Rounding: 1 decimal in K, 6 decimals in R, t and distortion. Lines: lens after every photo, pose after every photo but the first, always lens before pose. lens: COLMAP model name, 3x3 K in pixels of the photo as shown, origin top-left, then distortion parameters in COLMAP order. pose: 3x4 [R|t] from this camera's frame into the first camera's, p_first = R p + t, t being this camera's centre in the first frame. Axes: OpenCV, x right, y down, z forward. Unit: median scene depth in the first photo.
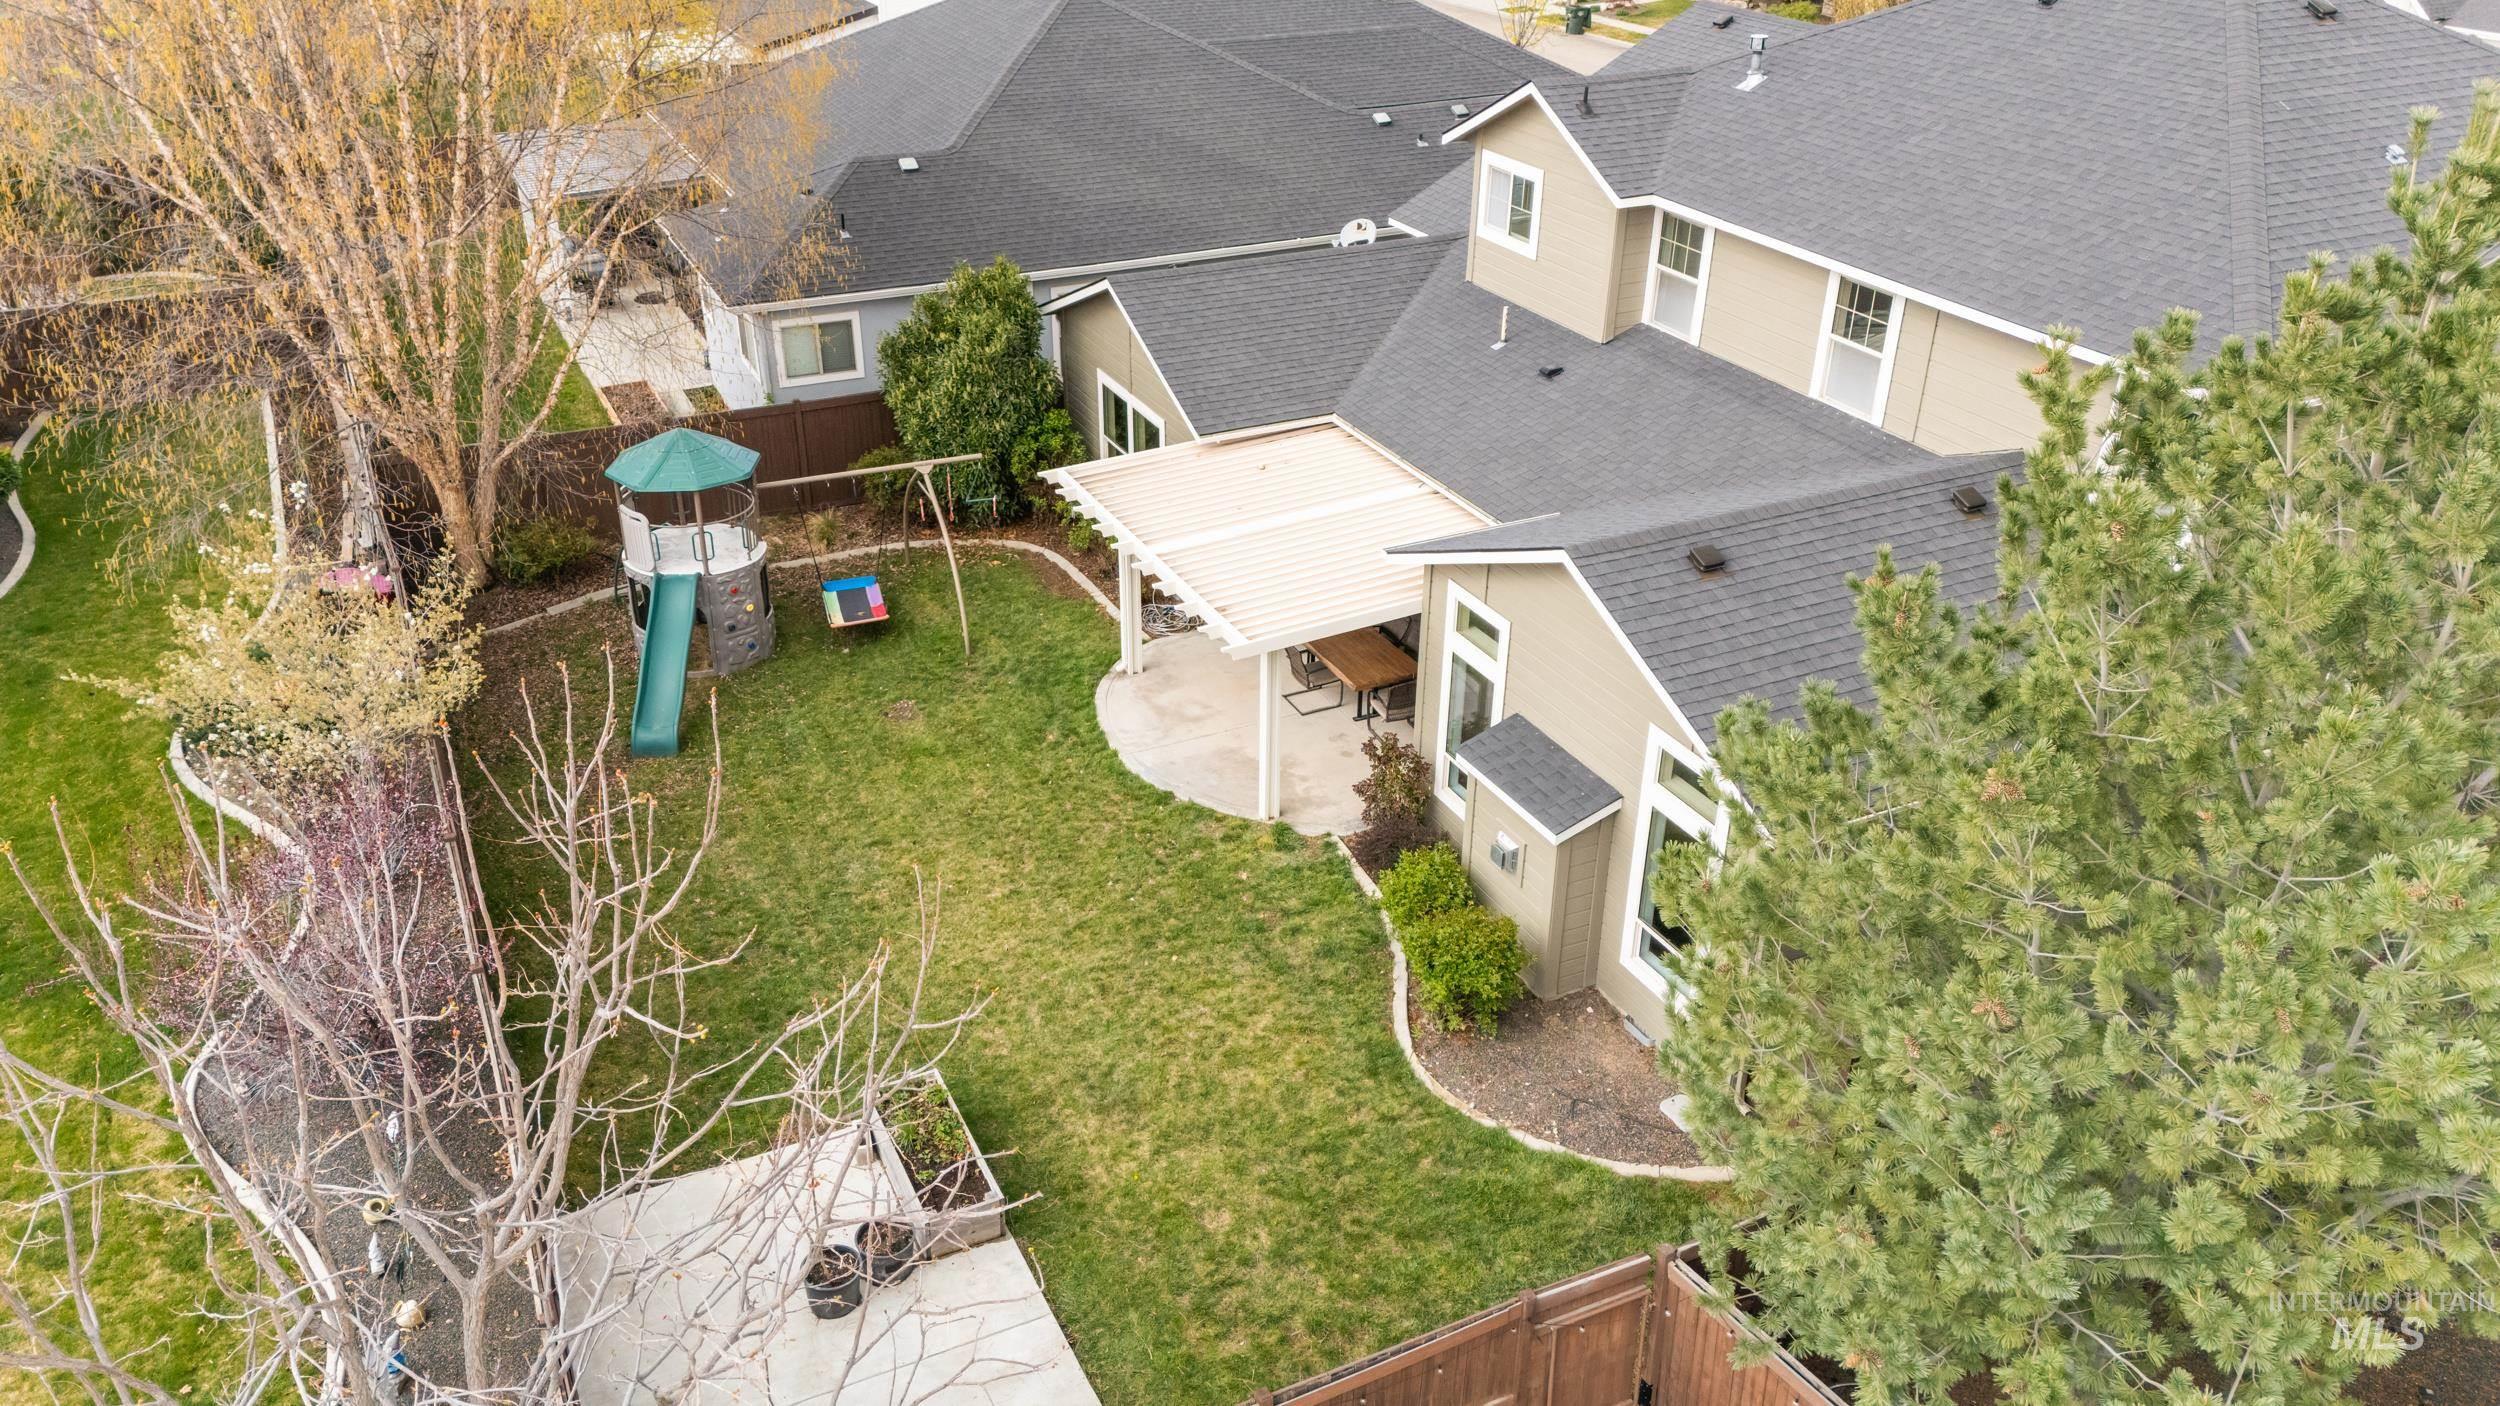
lens RADIAL K [[1837.2, 0, 1238.2], [0, 1837.2, 702.2], [0, 0, 1]] dist [0.090604, -0.086301]
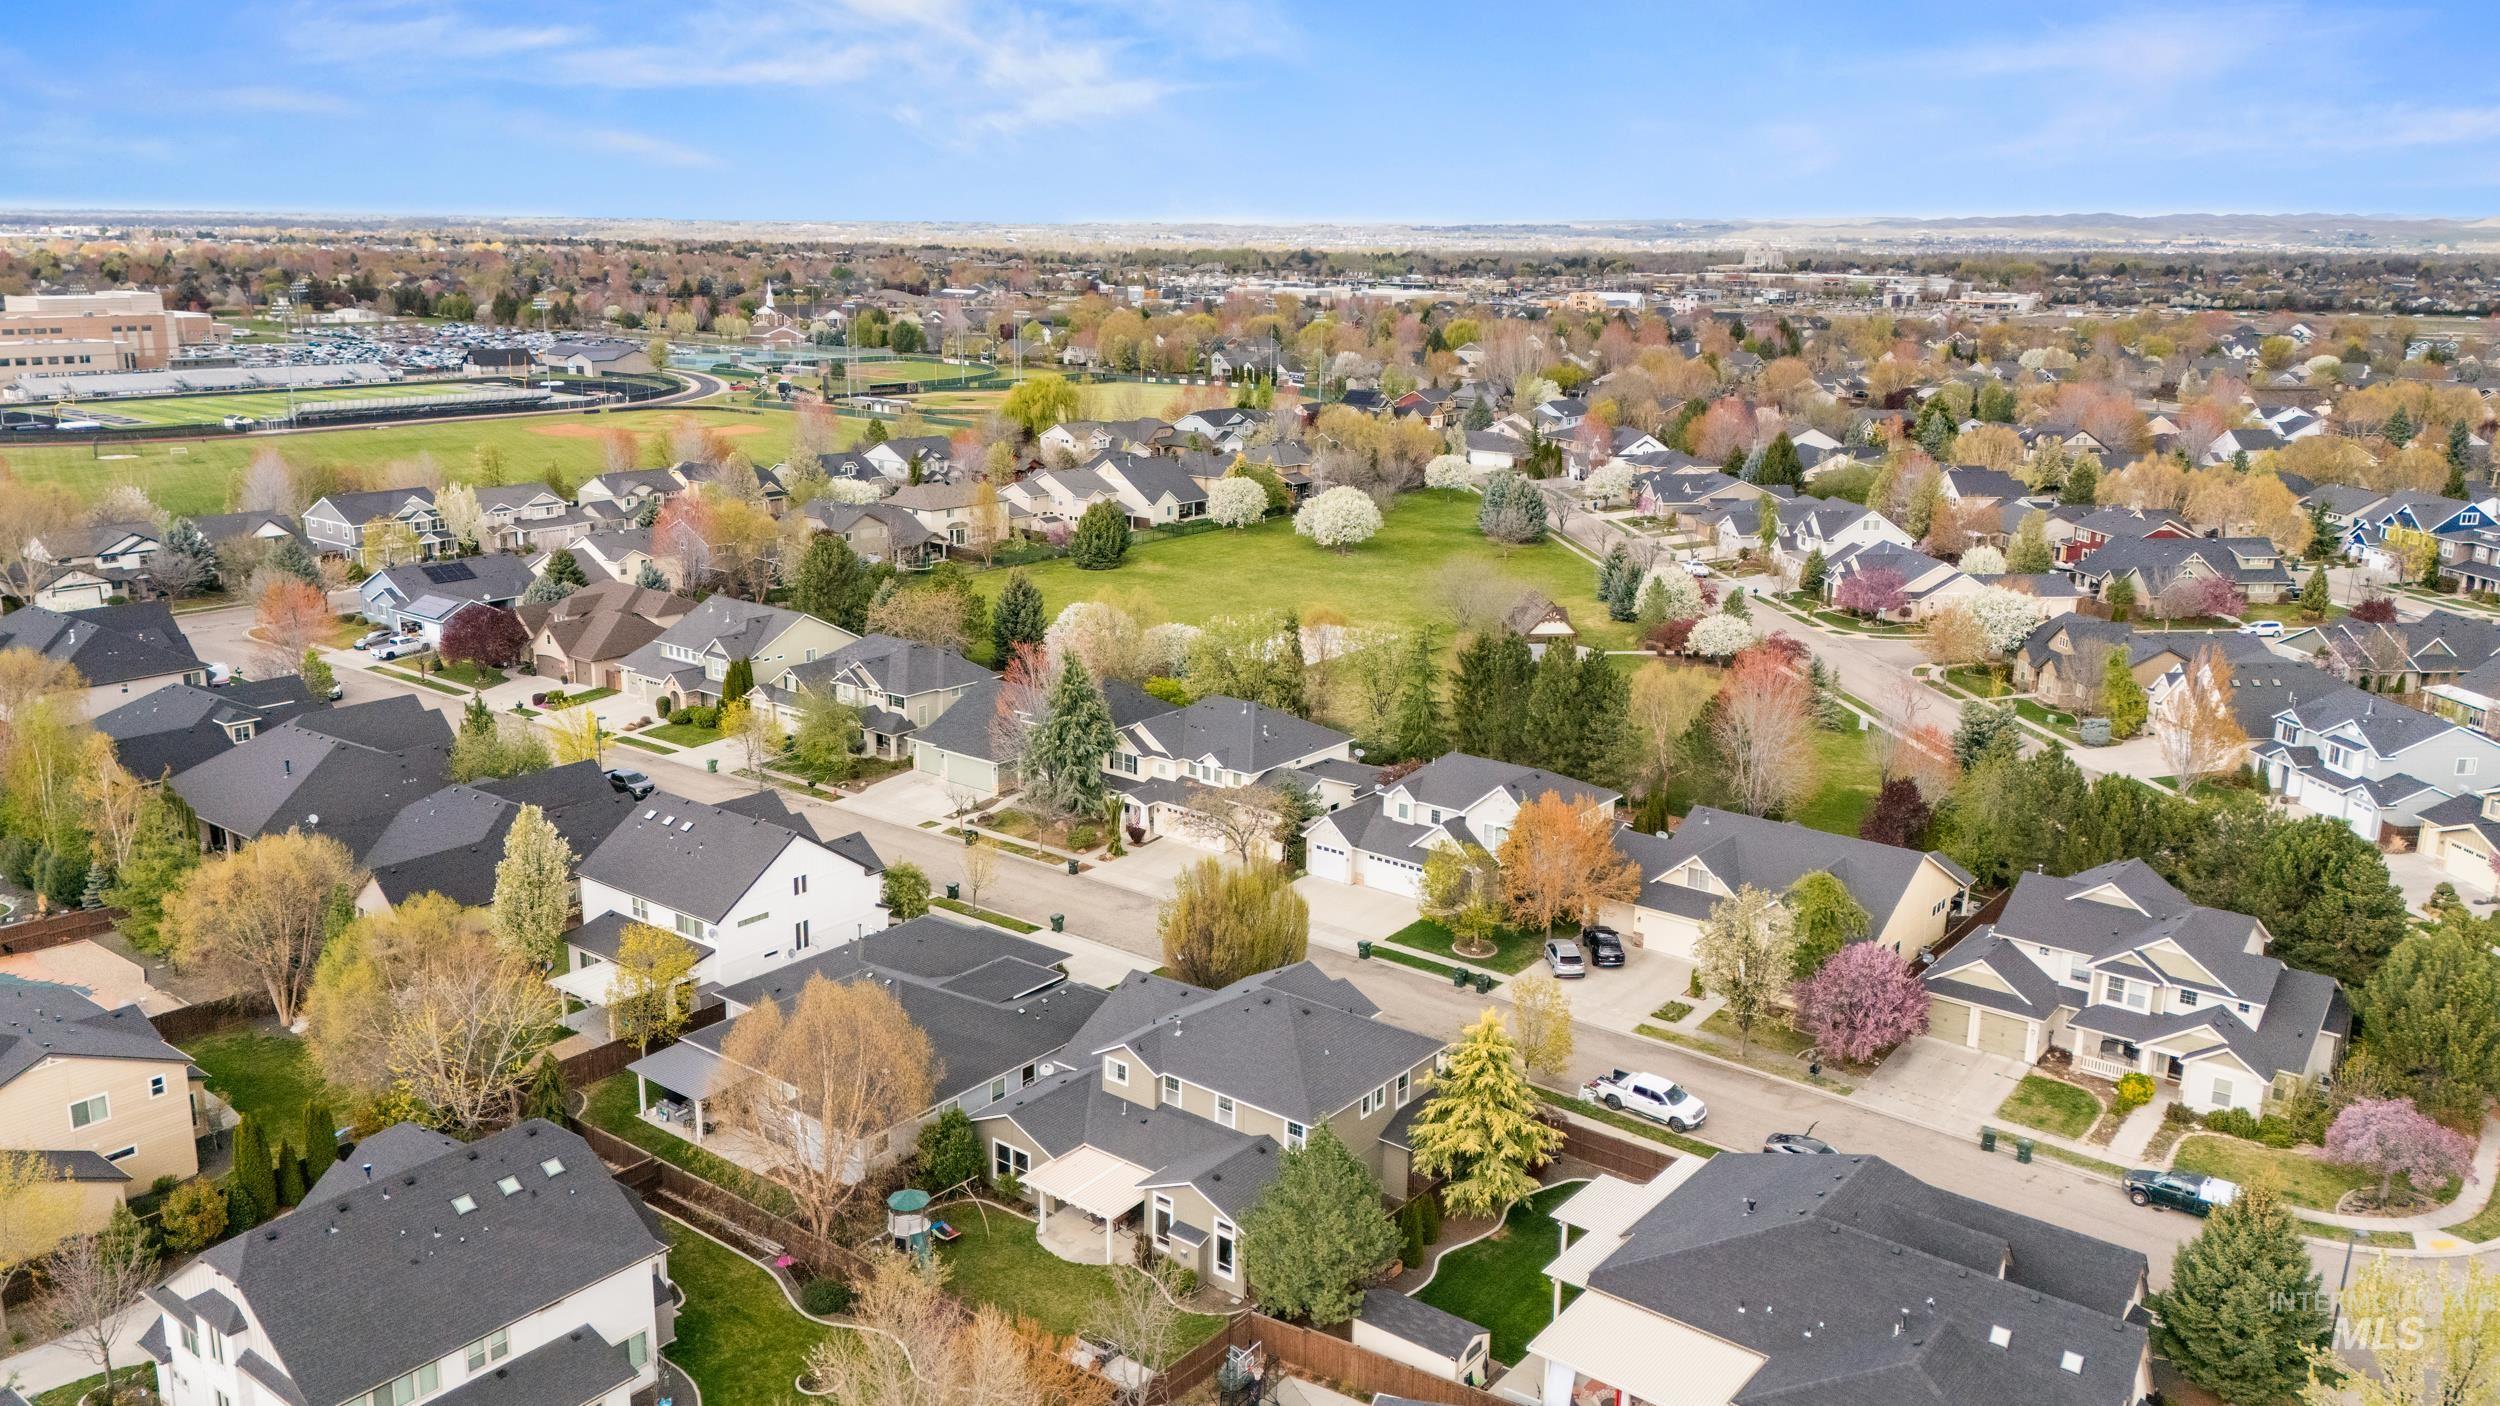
lens RADIAL K [[1837.2, 0, 1238.2], [0, 1837.2, 702.2], [0, 0, 1]] dist [0.090604, -0.086301]
pose [[0.901017, -0.096386, 0.422939, -1.284468], [0.201788, 0.956218, -0.211966, -0.184754], [-0.383991, 0.276329, 0.881018, -2.862419]]
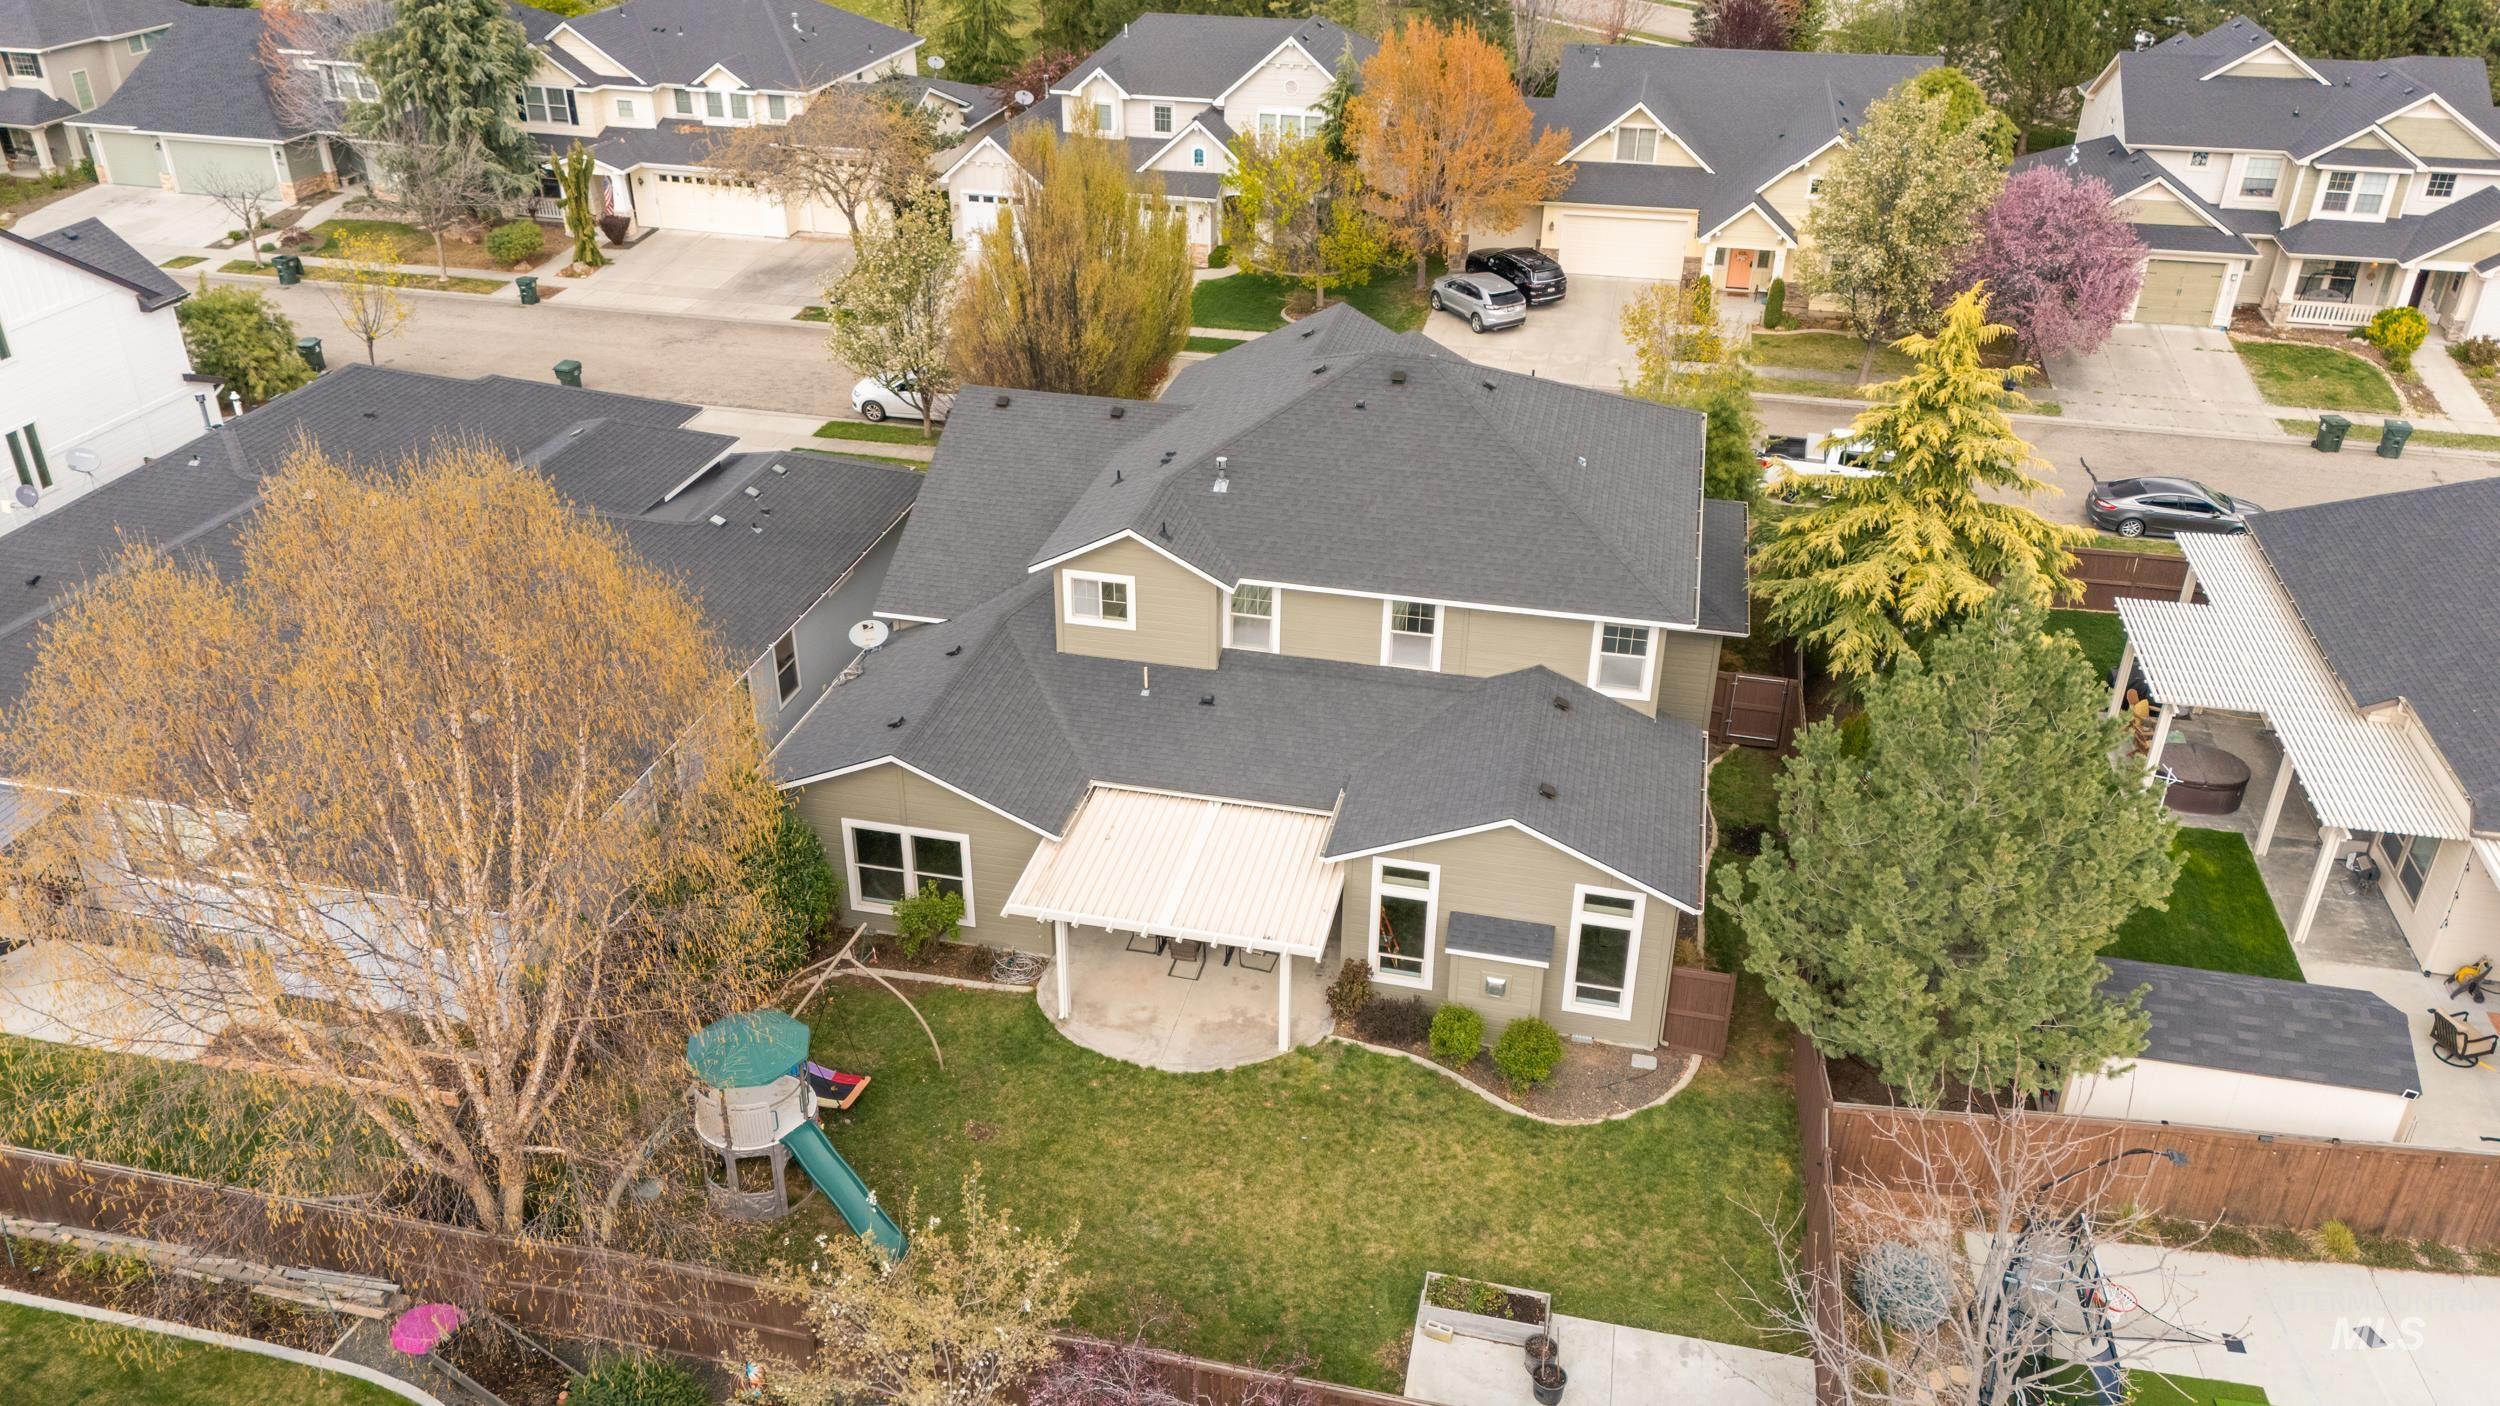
lens RADIAL K [[1837.2, 0, 1238.2], [0, 1837.2, 702.2], [0, 0, 1]] dist [0.090604, -0.086301]
pose [[0.634958, -0.378625, 0.673403, -0.951555], [0.373949, 0.913377, 0.160951, -0.471432], [-0.676011, 0.149621, 0.721542, -0.114600]]
